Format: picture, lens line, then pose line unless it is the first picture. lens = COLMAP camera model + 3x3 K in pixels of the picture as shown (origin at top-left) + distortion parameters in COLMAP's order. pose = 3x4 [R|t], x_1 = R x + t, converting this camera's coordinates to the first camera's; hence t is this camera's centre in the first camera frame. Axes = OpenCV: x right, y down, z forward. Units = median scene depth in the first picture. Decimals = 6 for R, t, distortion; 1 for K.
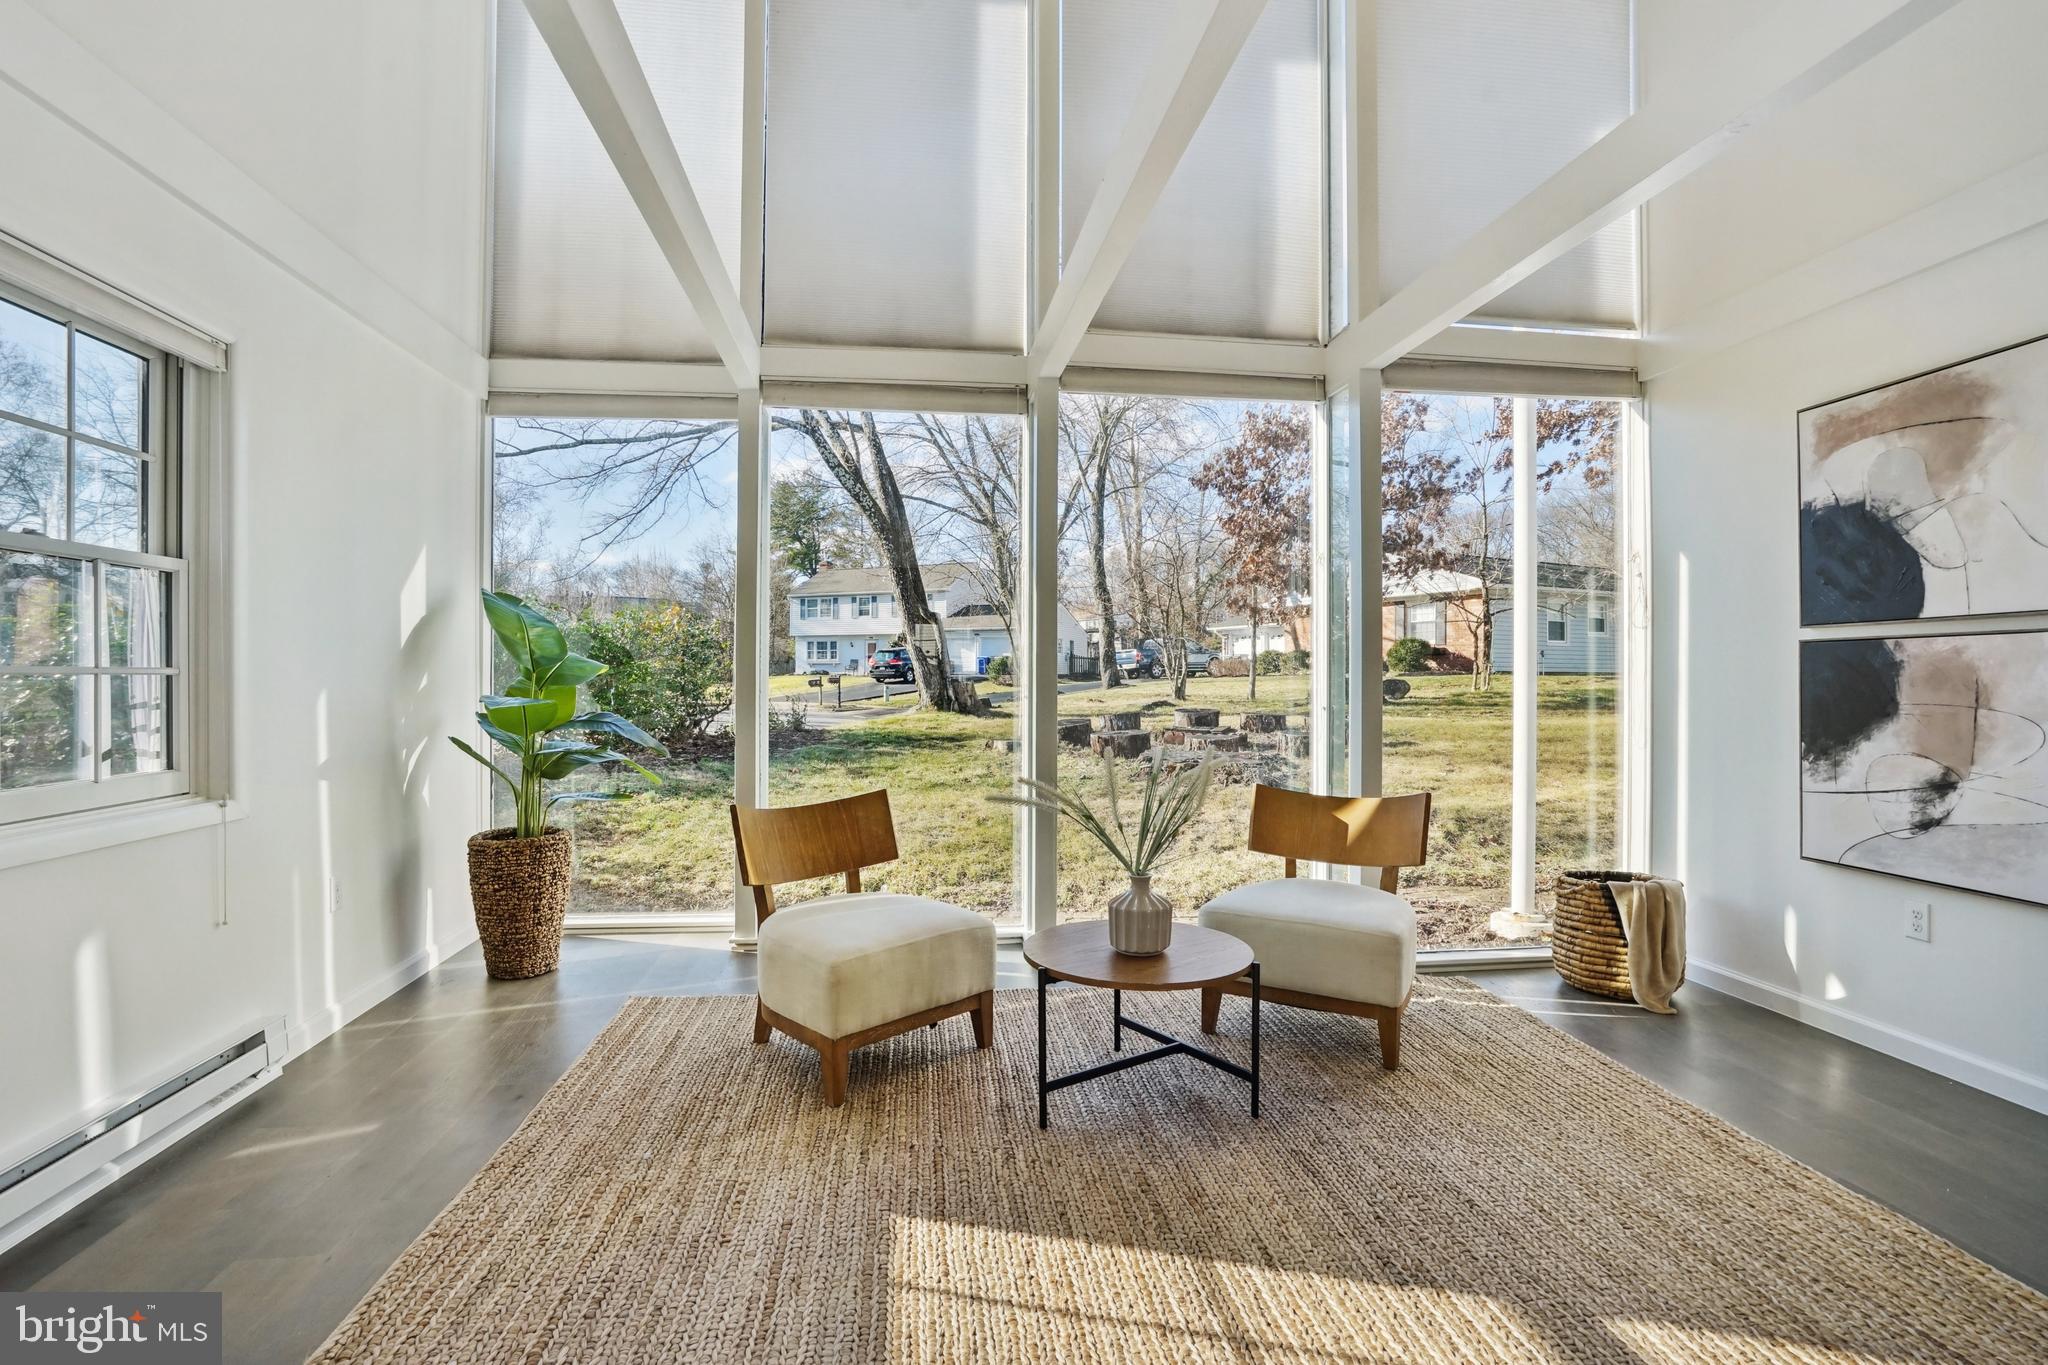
lens RADIAL K [[963.5, 0, 1019.0], [0, 963.5, 692.6], [0, 0, 1]] dist [-0.058852, 0.029060]
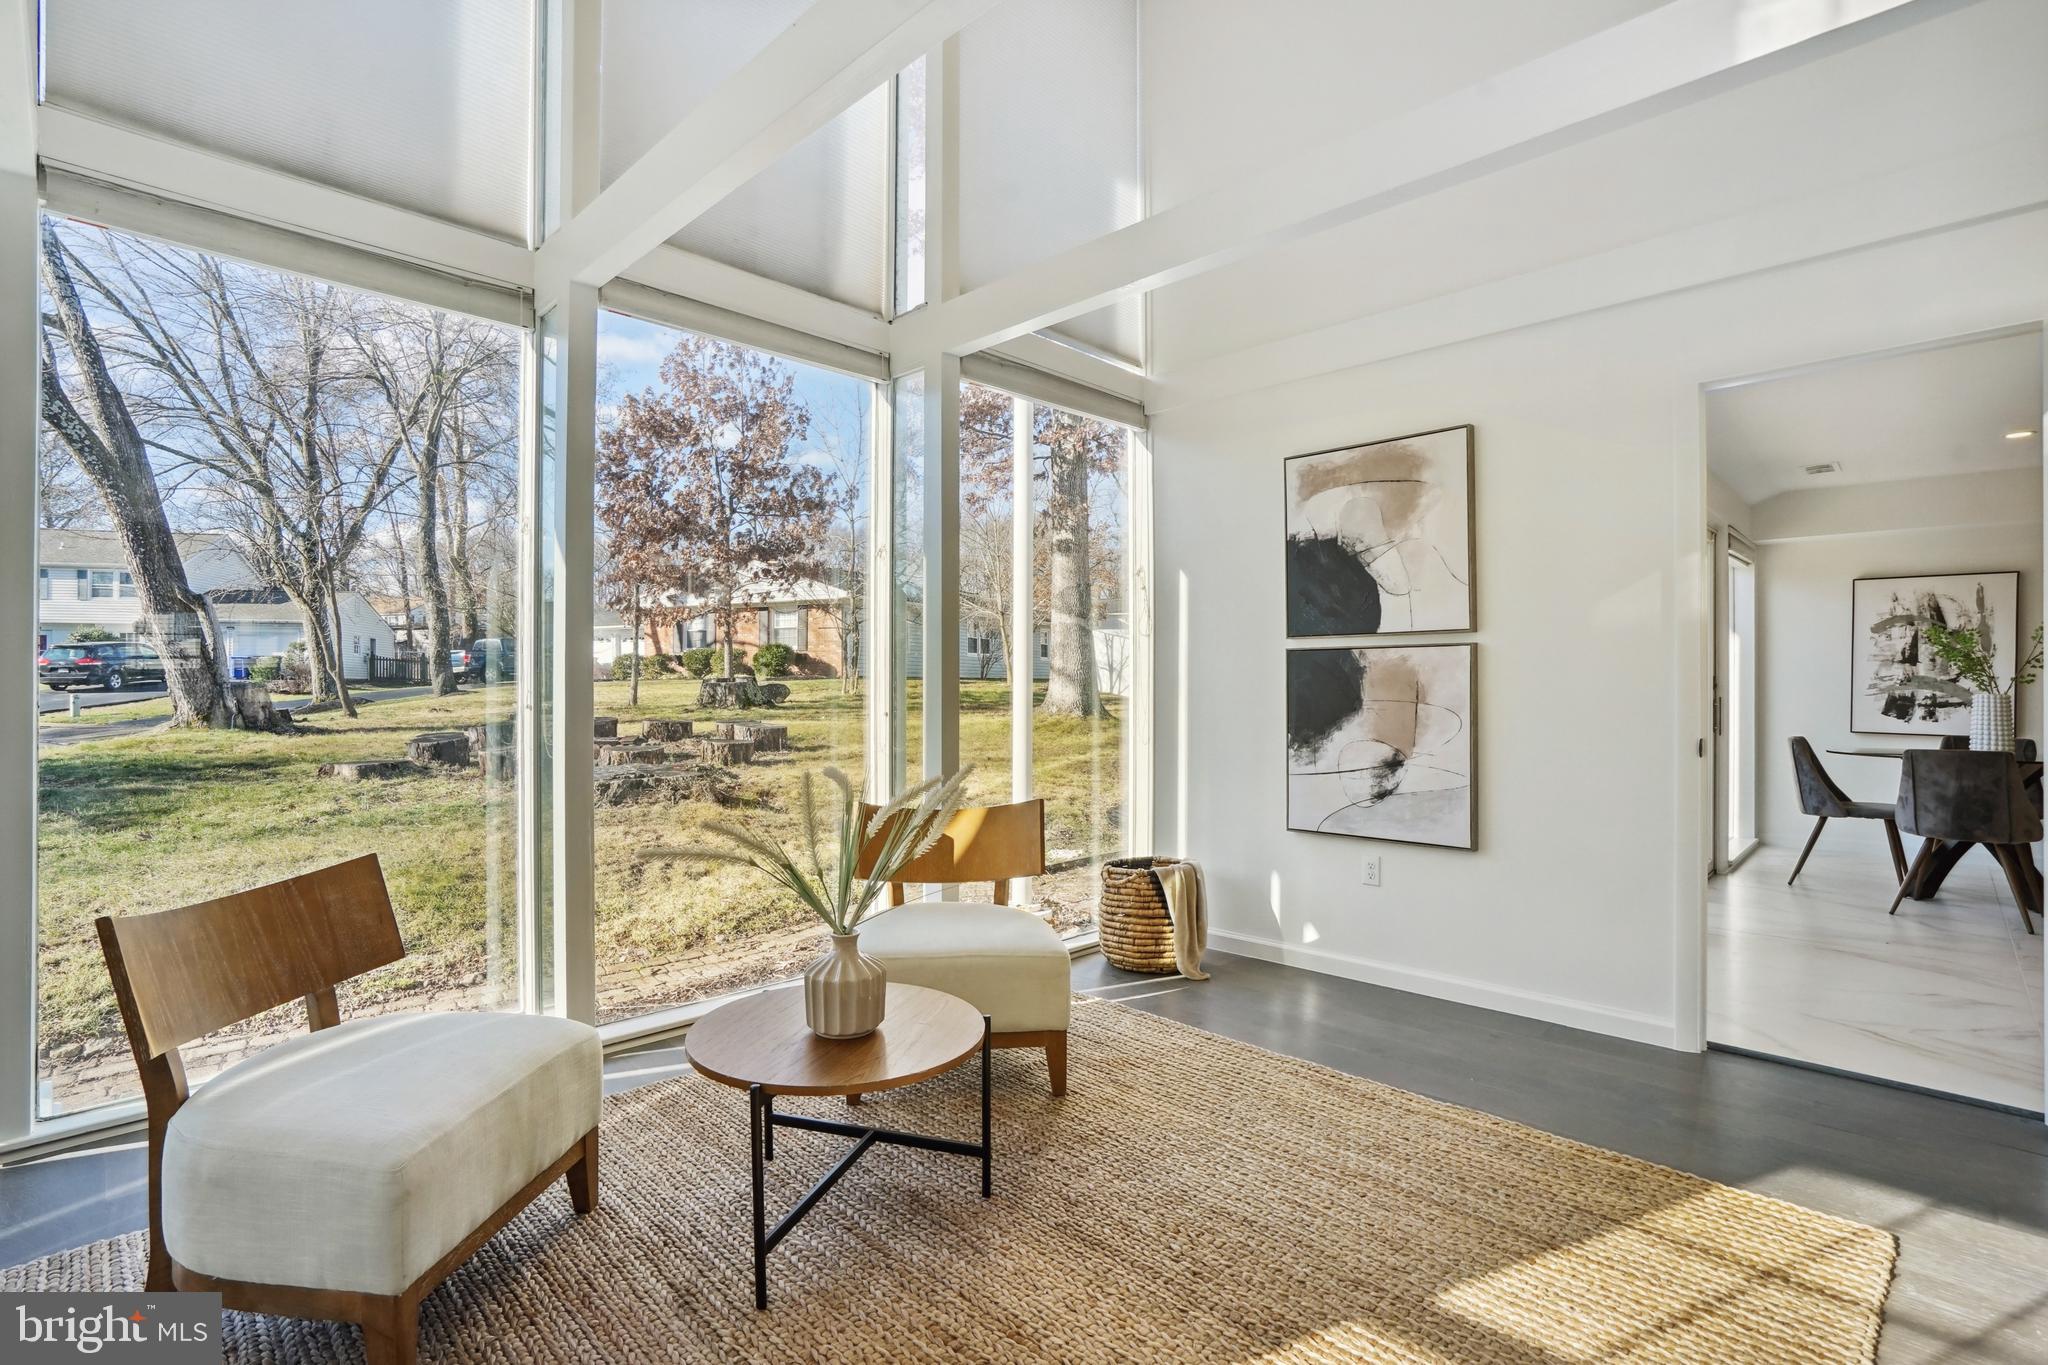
lens RADIAL K [[963.5, 0, 1019.0], [0, 963.5, 692.6], [0, 0, 1]] dist [-0.058852, 0.029060]
pose [[0.785949, -0.007910, 0.618240, -0.184070], [0.011041, 0.999938, -0.001242, -0.001807], [-0.618192, 0.007802, 0.785988, 0.229725]]
